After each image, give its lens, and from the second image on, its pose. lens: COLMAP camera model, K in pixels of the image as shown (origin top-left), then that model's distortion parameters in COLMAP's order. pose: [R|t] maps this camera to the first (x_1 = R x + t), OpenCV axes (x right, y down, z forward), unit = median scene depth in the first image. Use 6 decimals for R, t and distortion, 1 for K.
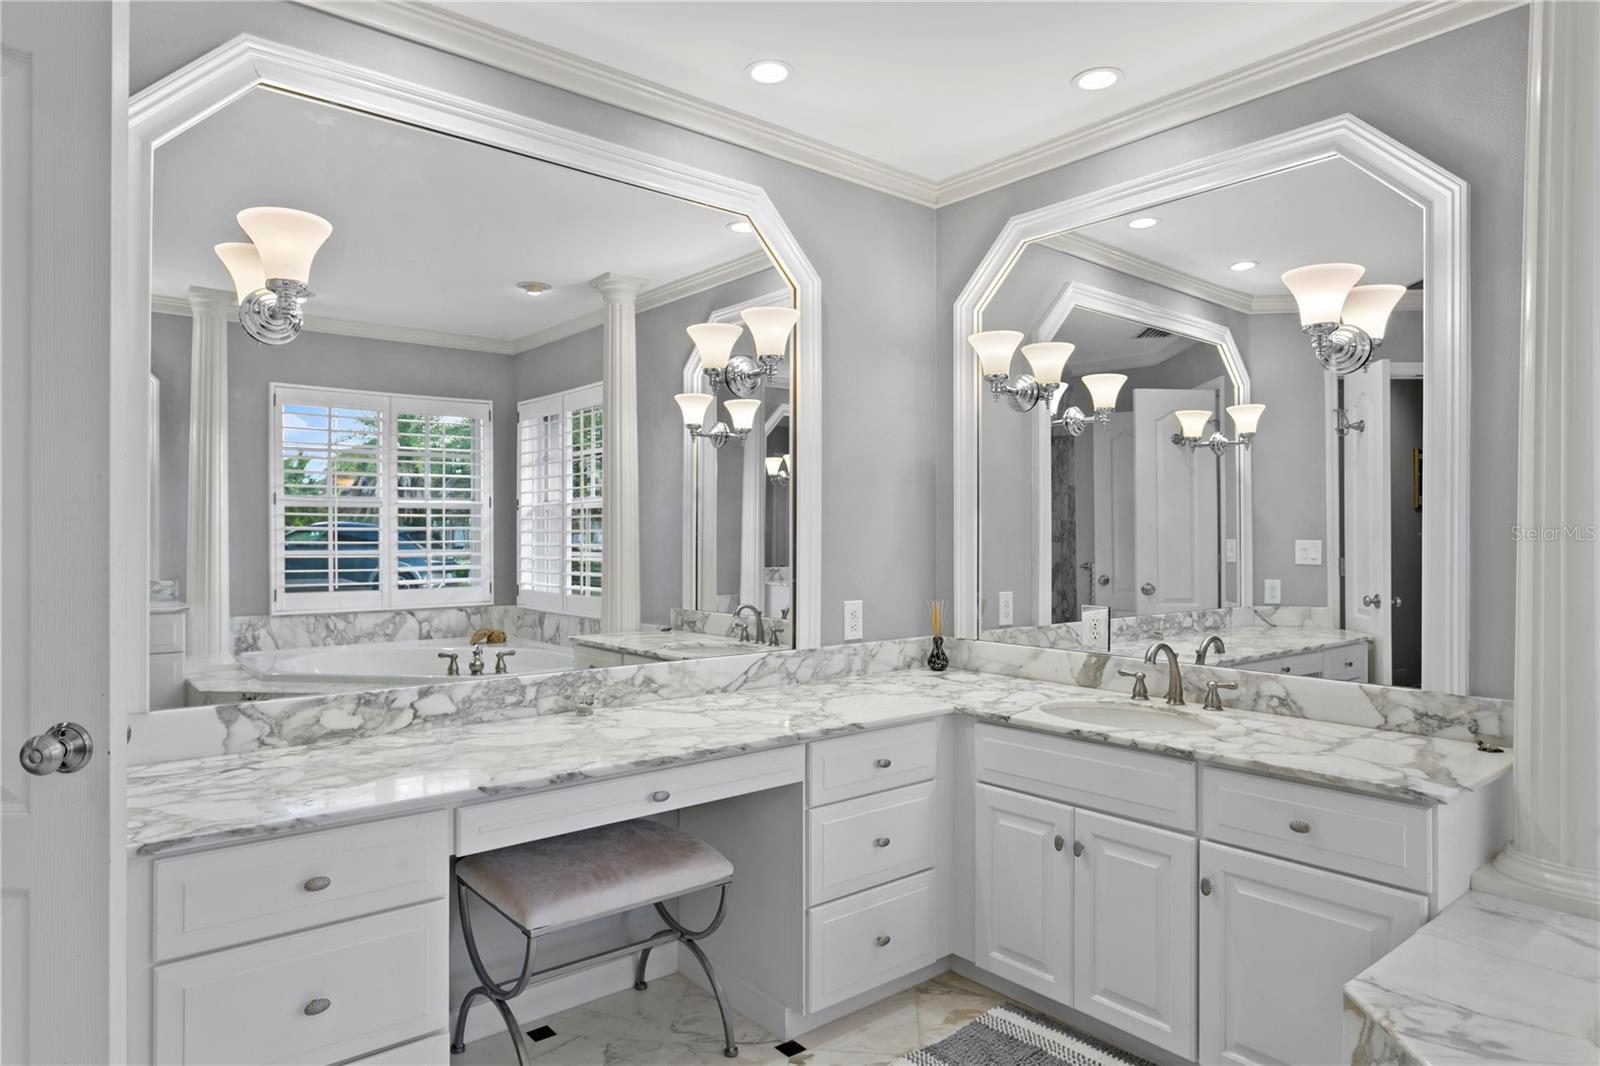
lens RADIAL K [[965.4, 0, 802.0], [0, 965.4, 528.3], [0, 0, 1]] dist [0.000717, 0.000177]
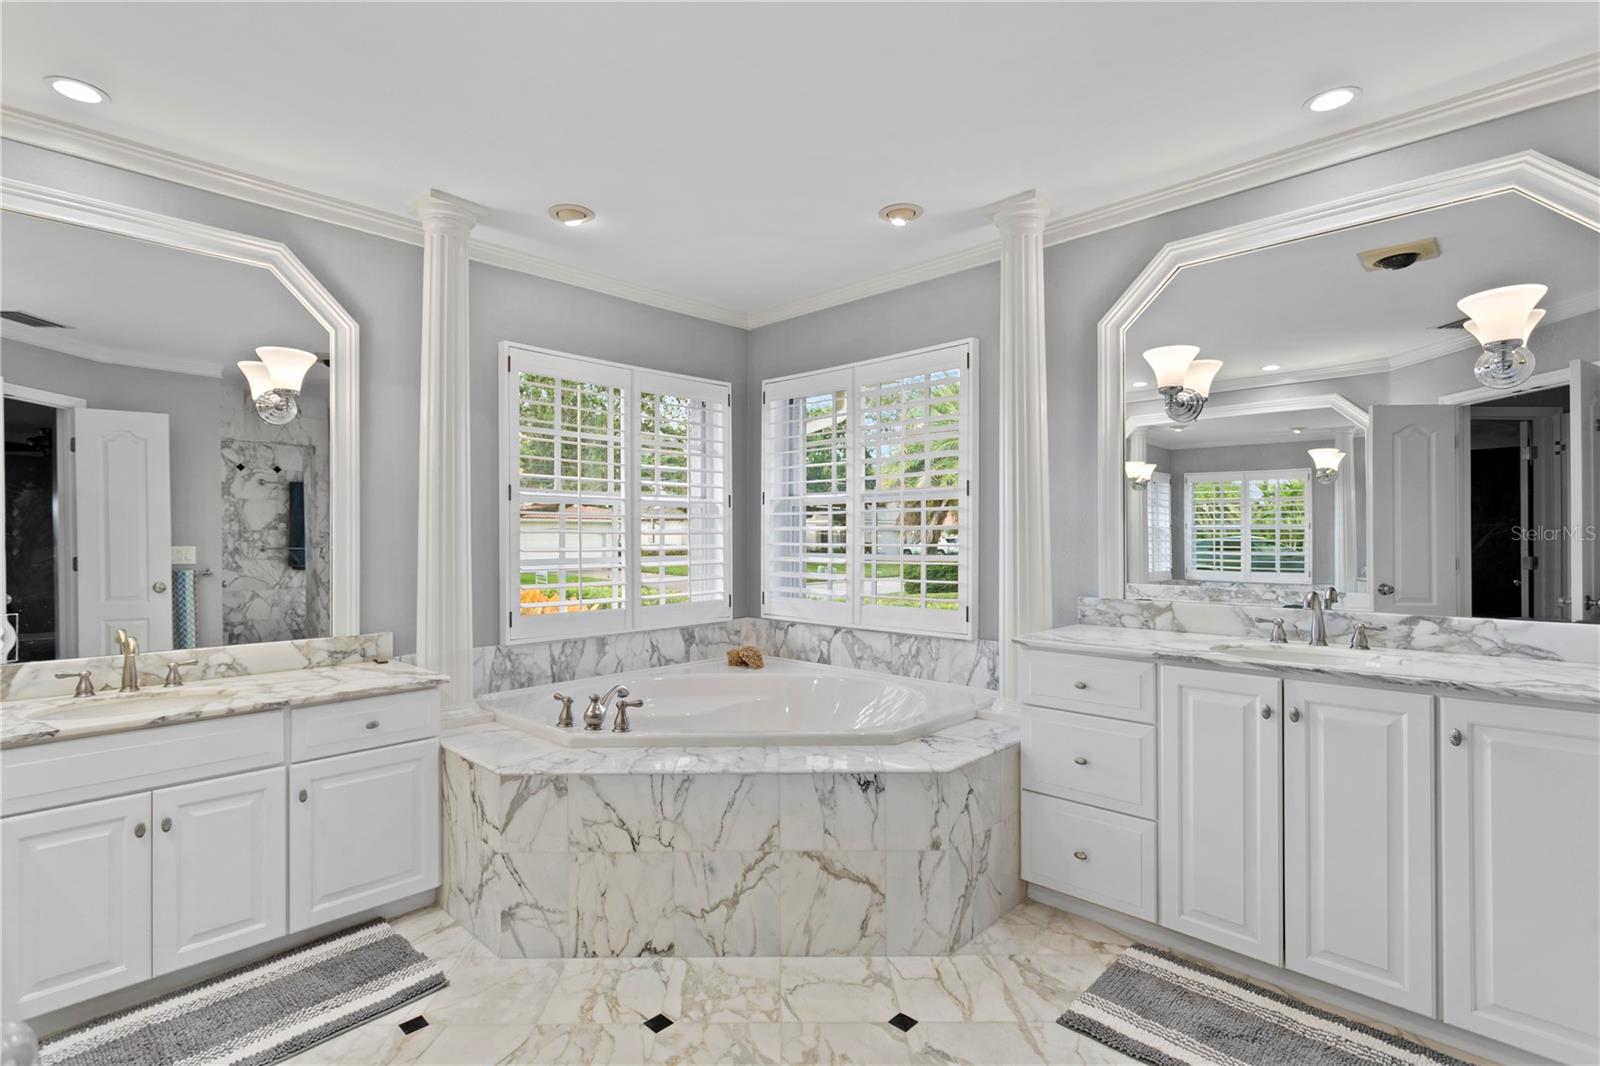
lens RADIAL K [[730.9, 0, 802.1], [0, 730.9, 537.3], [0, 0, 1]] dist [0.003631, 0.000667]
pose [[-0.121567, 0.000333, 0.992583, -0.622774], [-0.001708, 0.999998, -0.000545, 0.004940], [-0.992582, -0.001762, -0.121566, 0.382939]]
